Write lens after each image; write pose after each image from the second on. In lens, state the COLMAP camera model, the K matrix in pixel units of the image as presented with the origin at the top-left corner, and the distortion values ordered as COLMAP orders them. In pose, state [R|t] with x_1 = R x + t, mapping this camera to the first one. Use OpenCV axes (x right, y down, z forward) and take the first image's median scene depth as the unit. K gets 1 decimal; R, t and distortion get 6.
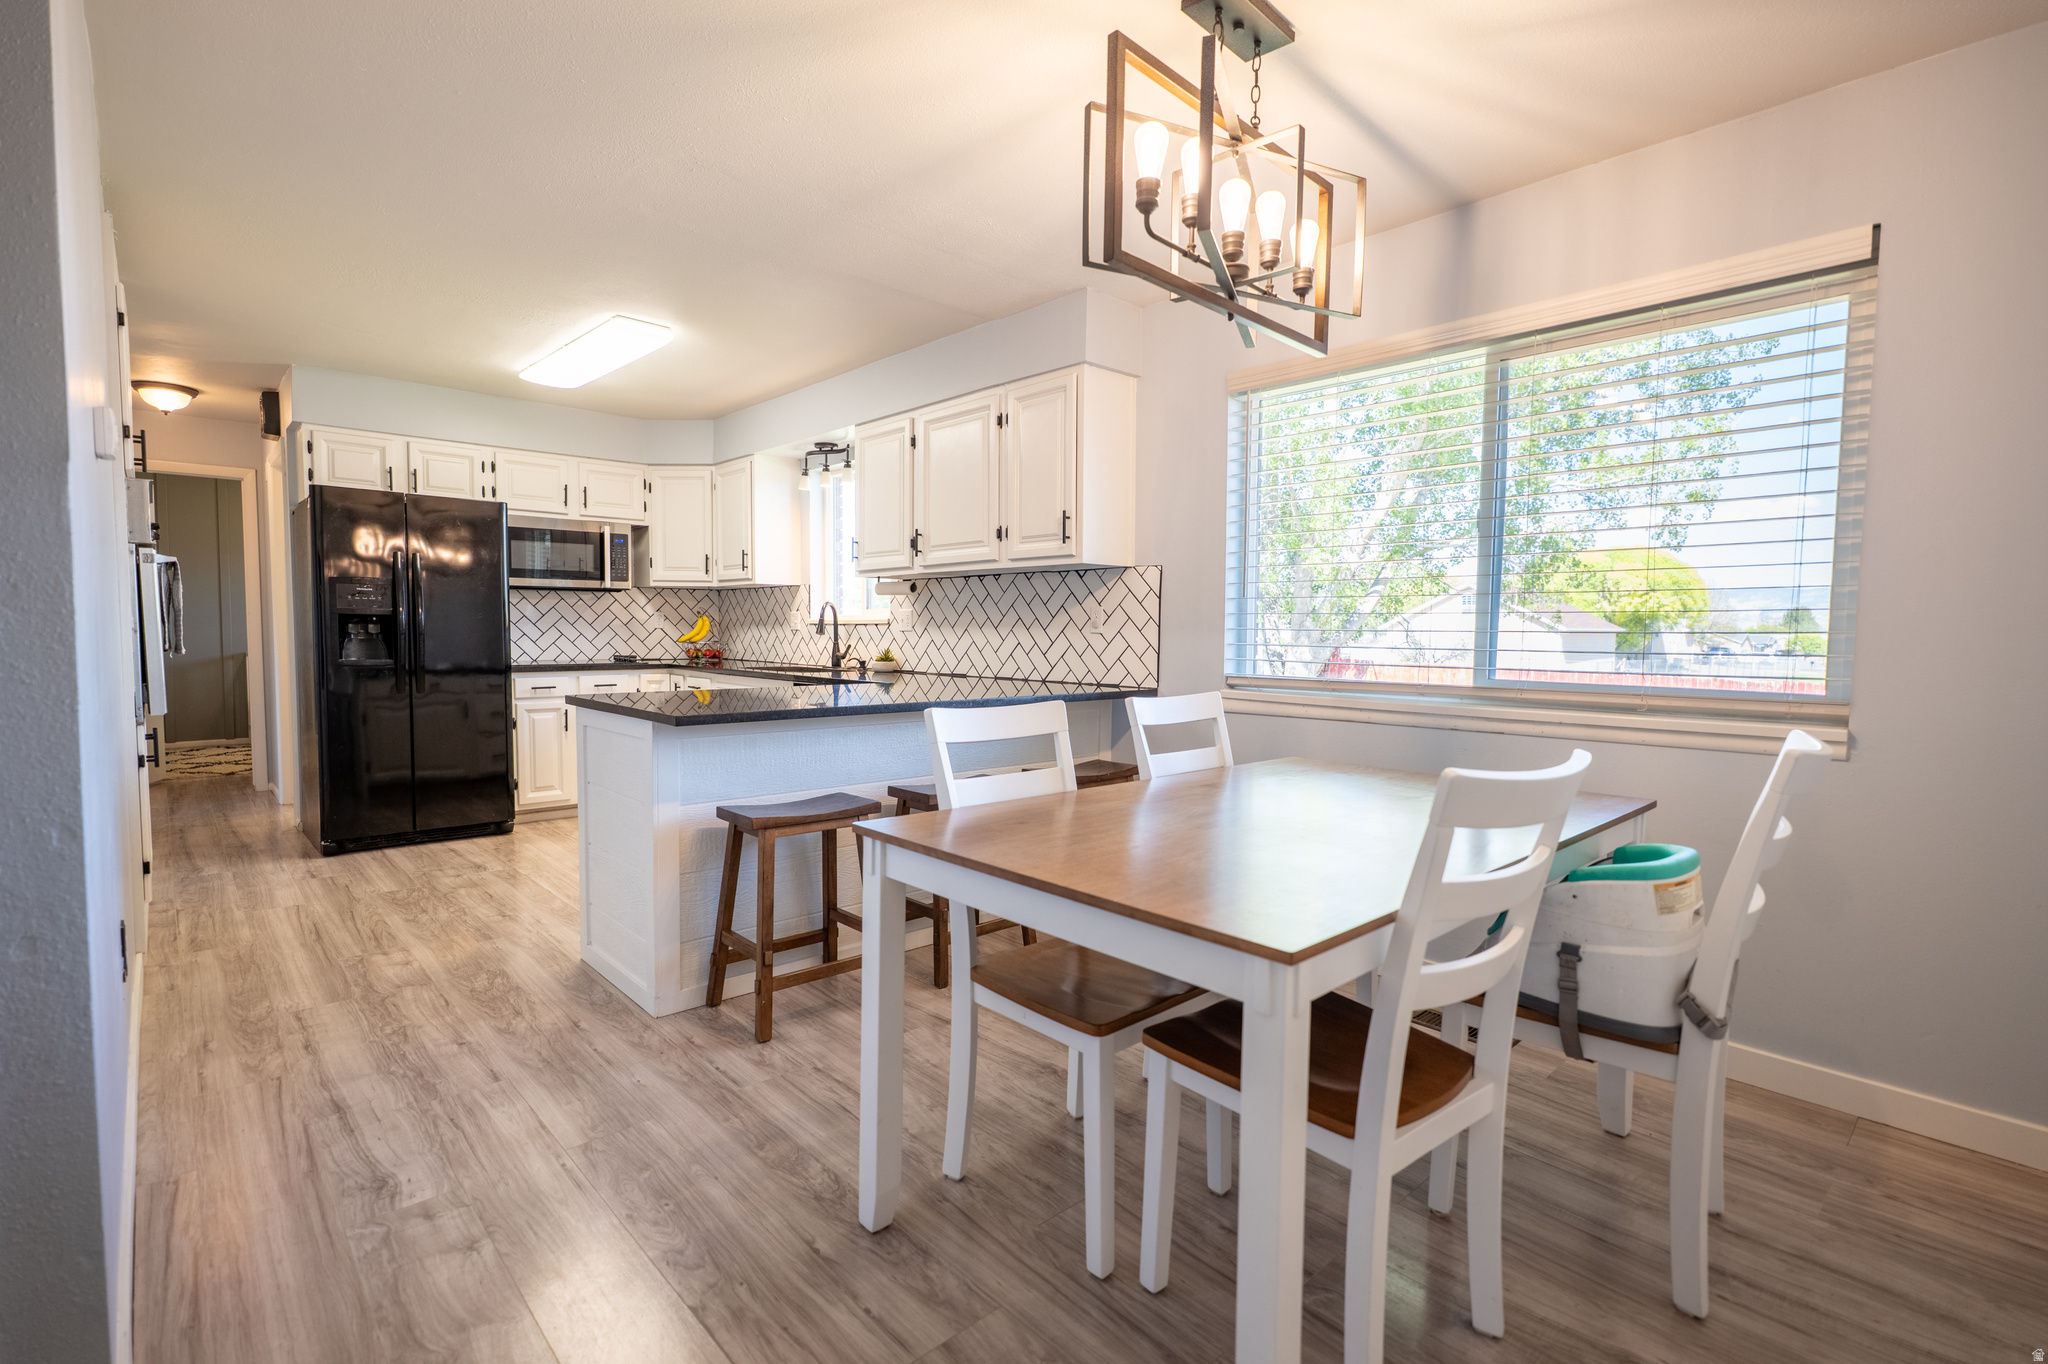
lens RADIAL K [[952.0, 0, 1021.1], [0, 952.0, 685.6], [0, 0, 1]] dist [0.009089, 0.000231]
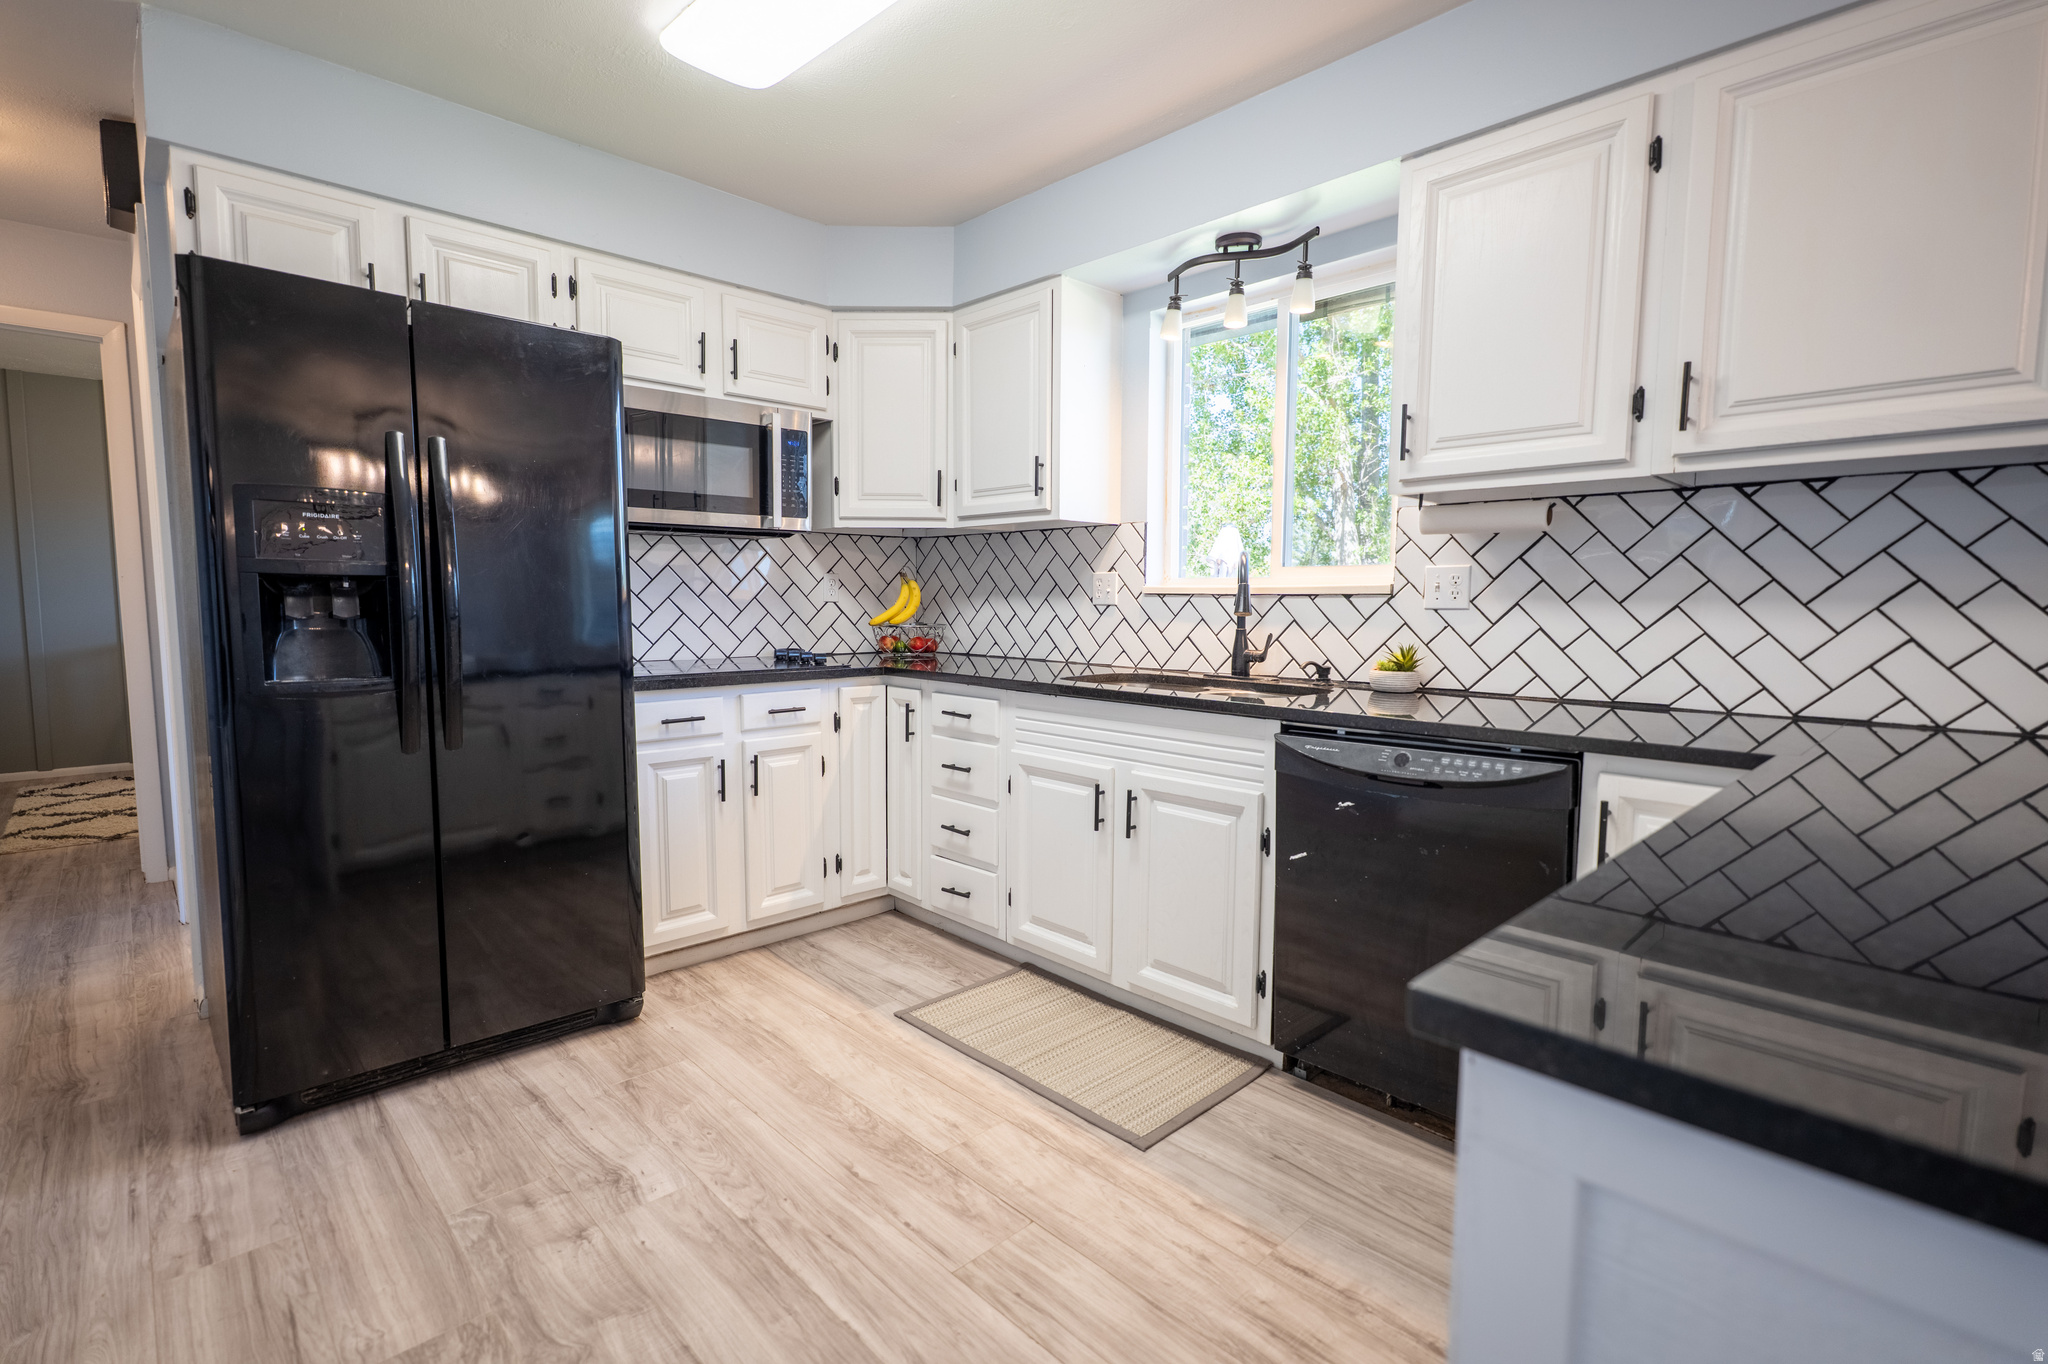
lens RADIAL K [[952.0, 0, 1025.4], [0, 952.0, 681.2], [0, 0, 1]] dist [0.009089, 0.000231]
pose [[0.999658, -0.007322, 0.025109, -0.328085], [0.006453, 0.999383, 0.034527, -0.036069], [-0.025347, -0.034353, 0.999088, 0.481196]]
